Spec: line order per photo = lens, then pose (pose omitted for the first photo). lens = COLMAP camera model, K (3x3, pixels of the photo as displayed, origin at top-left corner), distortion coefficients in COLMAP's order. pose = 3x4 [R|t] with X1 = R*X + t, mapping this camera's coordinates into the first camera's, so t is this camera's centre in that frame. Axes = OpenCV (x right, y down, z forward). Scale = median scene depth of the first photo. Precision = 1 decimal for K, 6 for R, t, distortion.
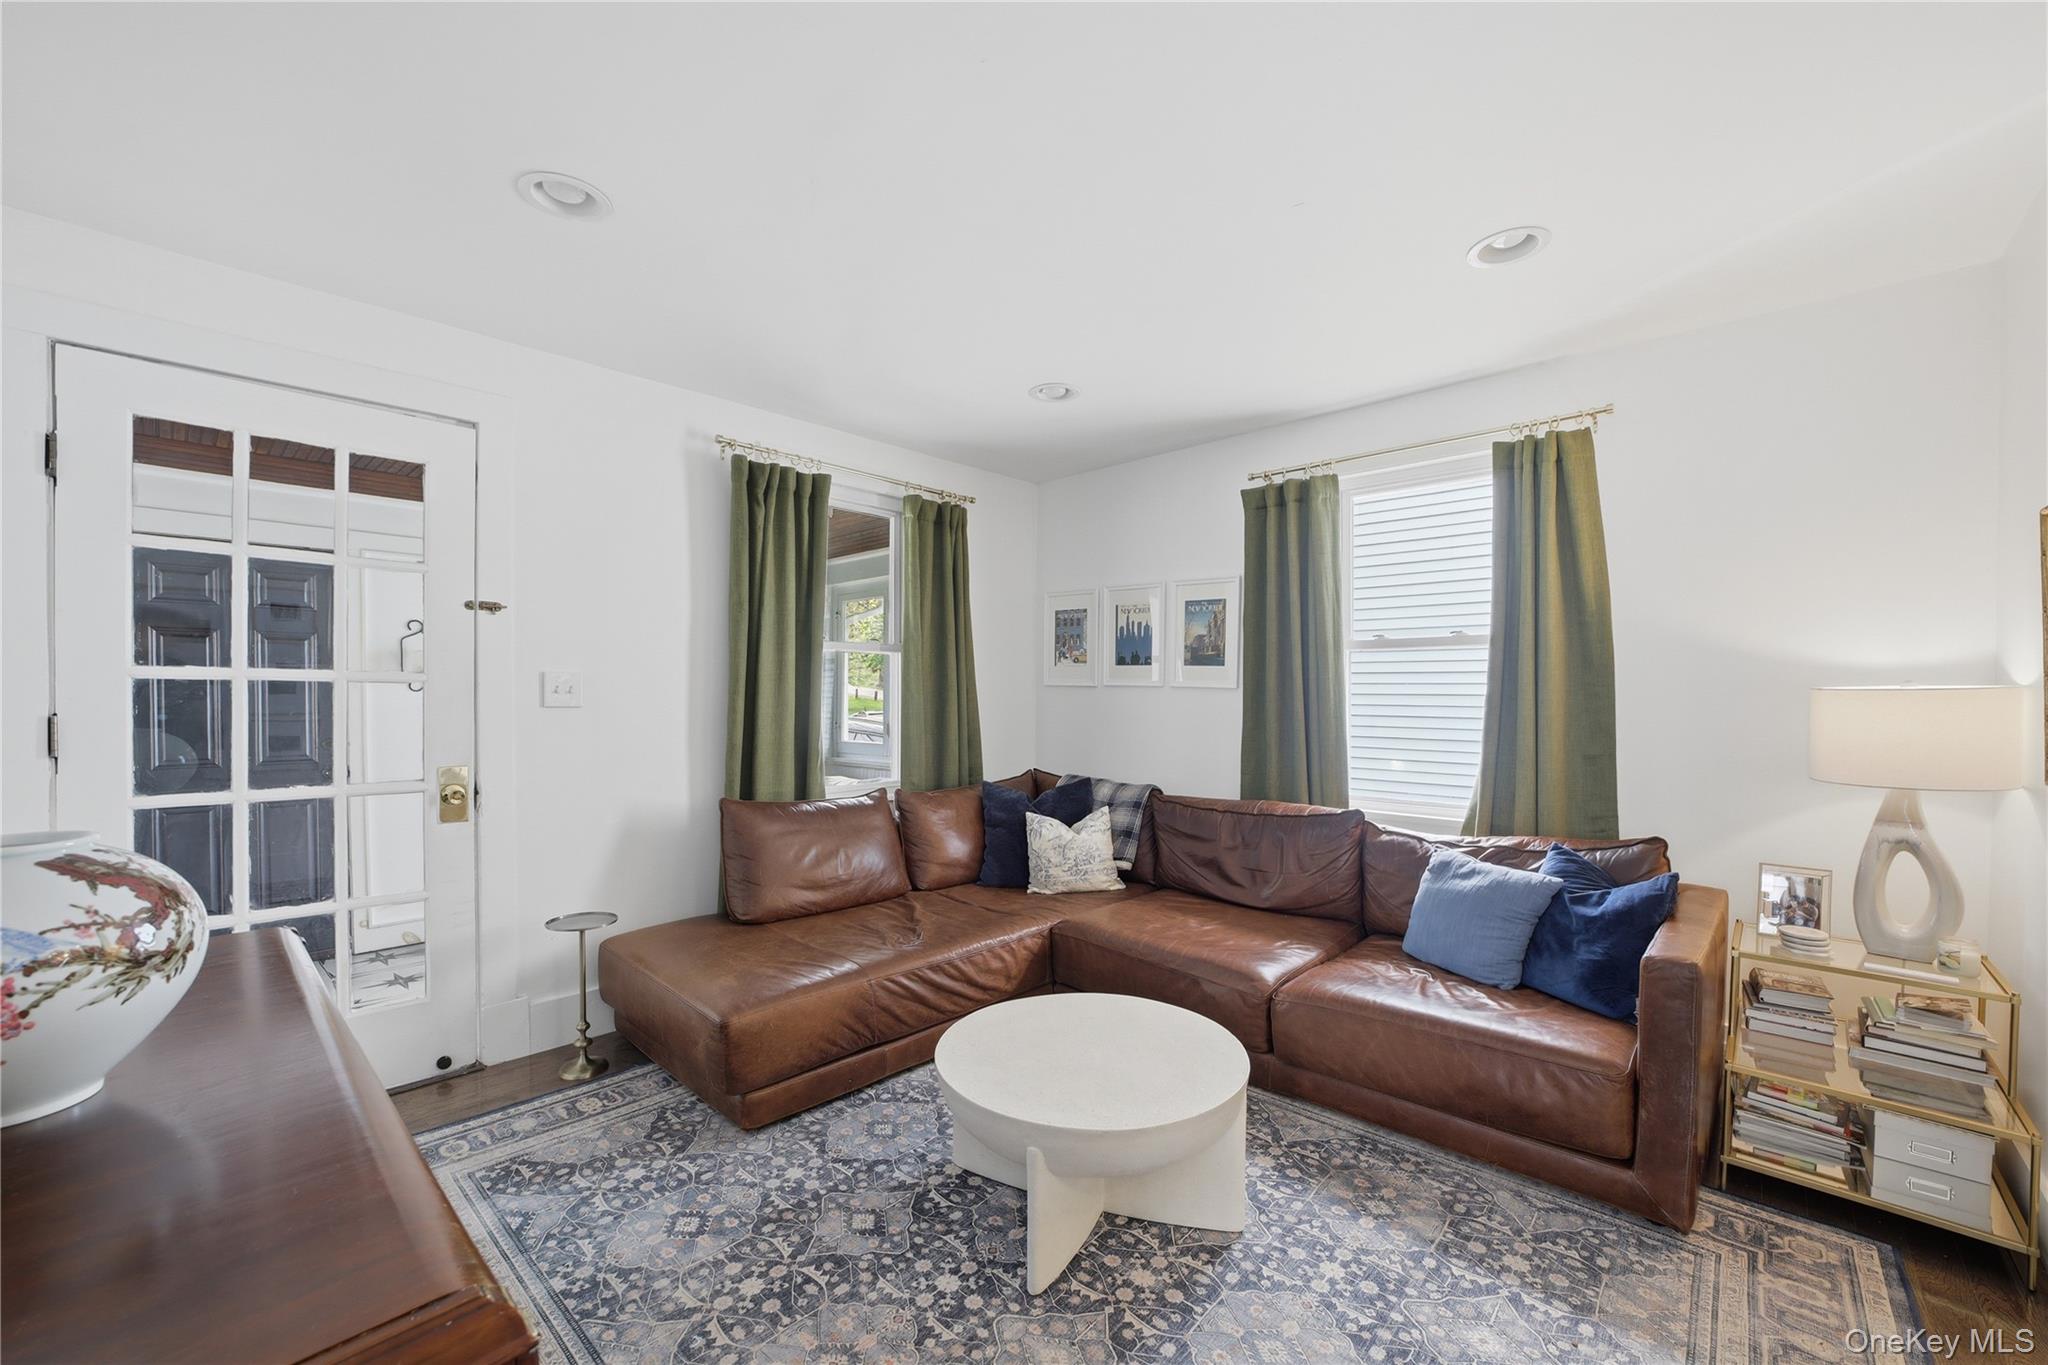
lens RADIAL K [[815.8, 0, 1024.0], [0, 815.8, 682.5], [0, 0, 1]] dist [-0.022588, 0.000190]
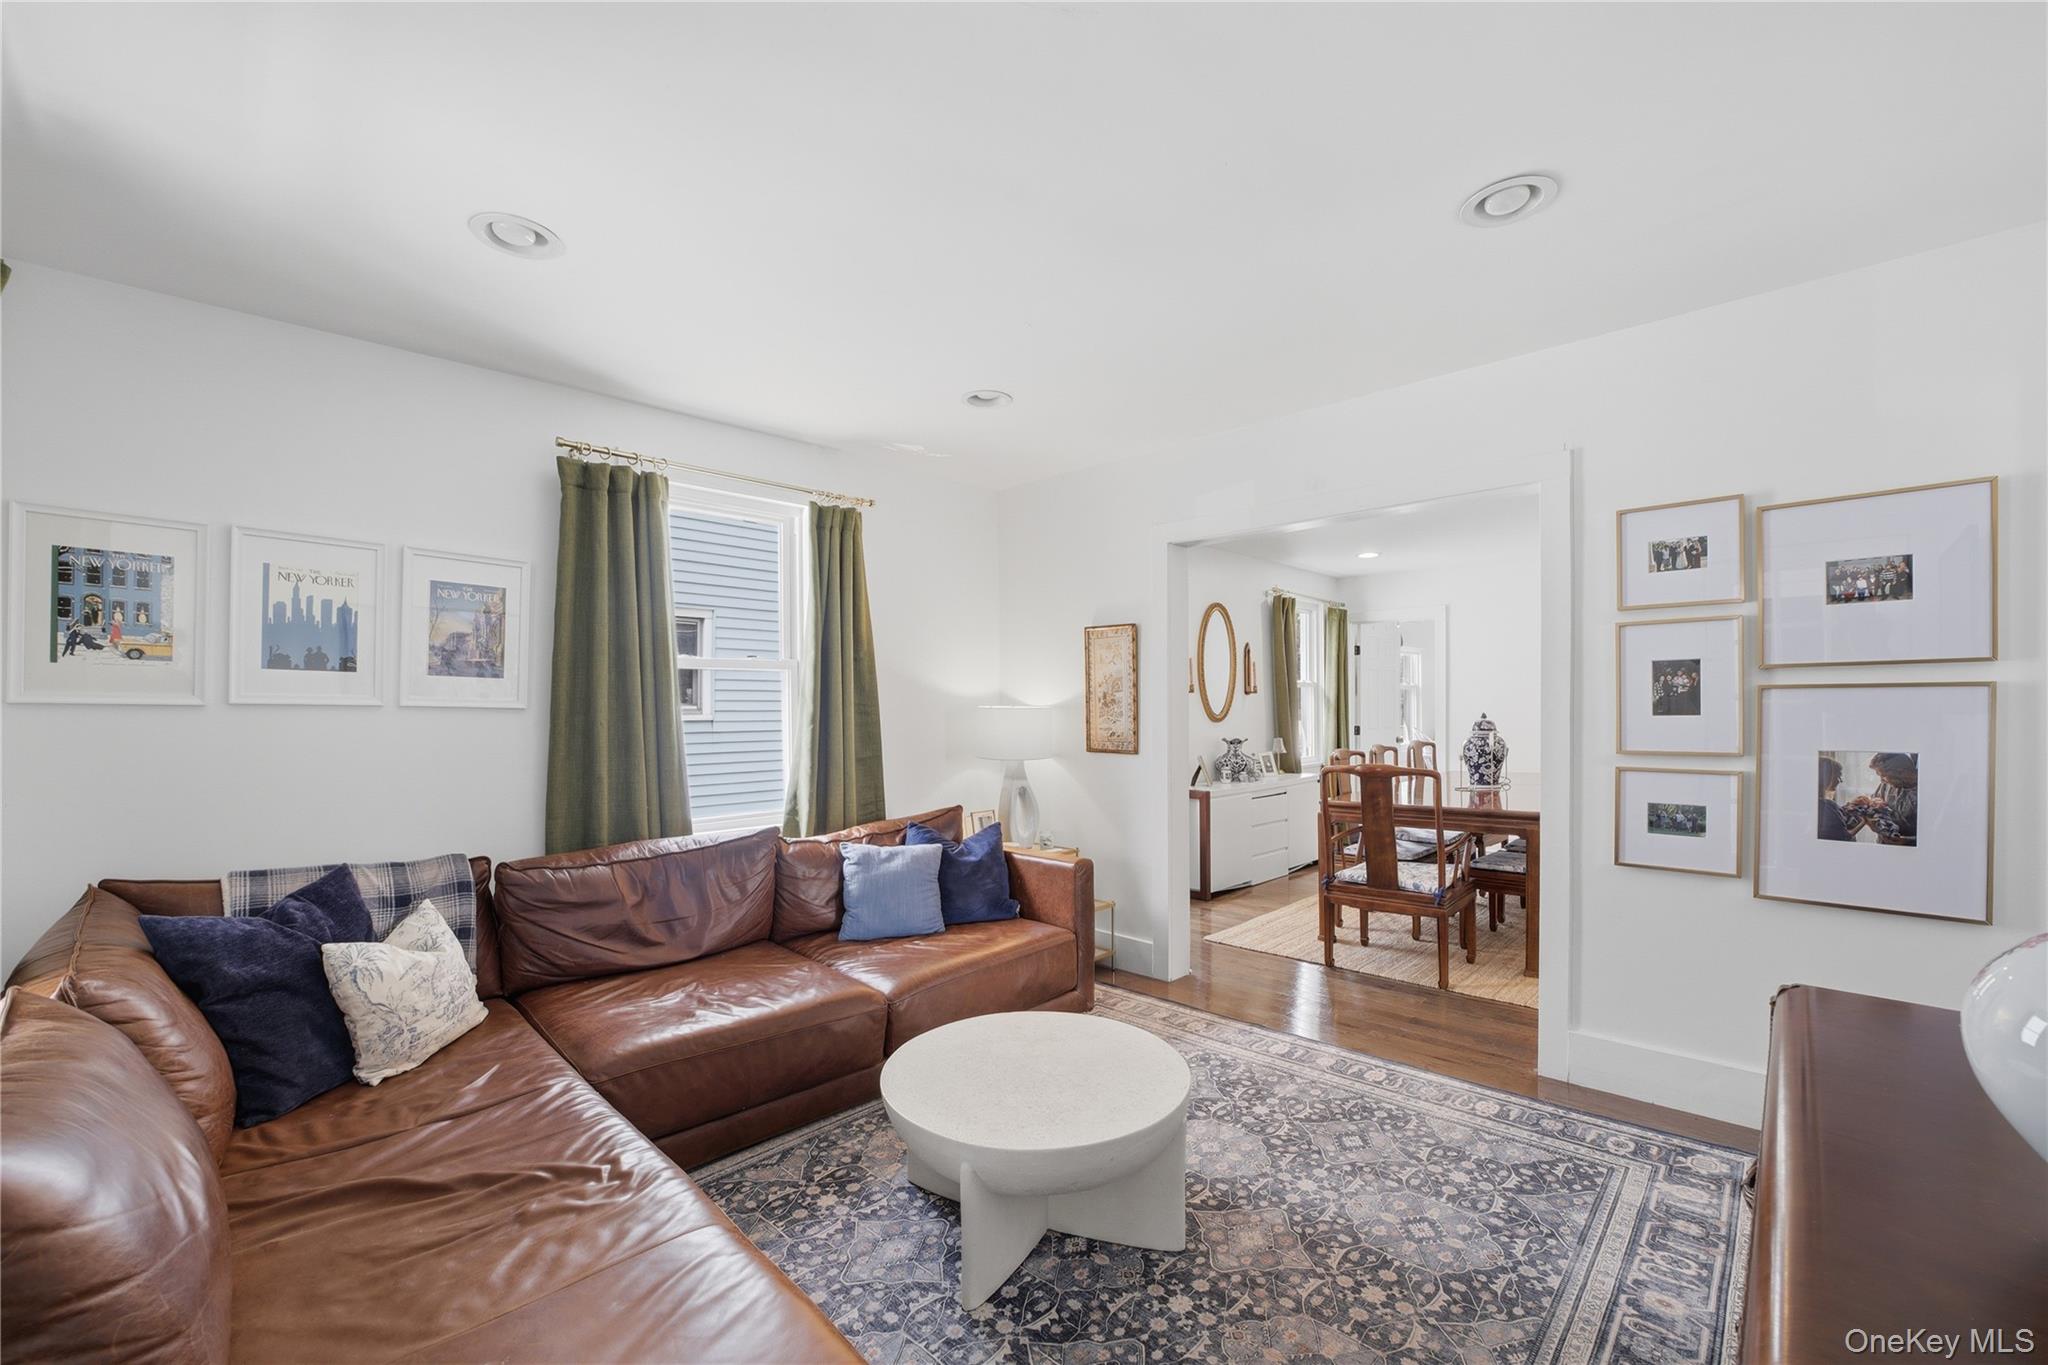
lens RADIAL K [[819.3, 0, 1035.2], [0, 819.3, 698.0], [0, 0, 1]] dist [-0.020120, 0.000321]
pose [[0.024939, 0.002288, 0.999686, -0.519827], [-0.013562, 0.999906, -0.001950, -0.008511], [-0.999597, -0.013509, 0.024967, 0.538904]]
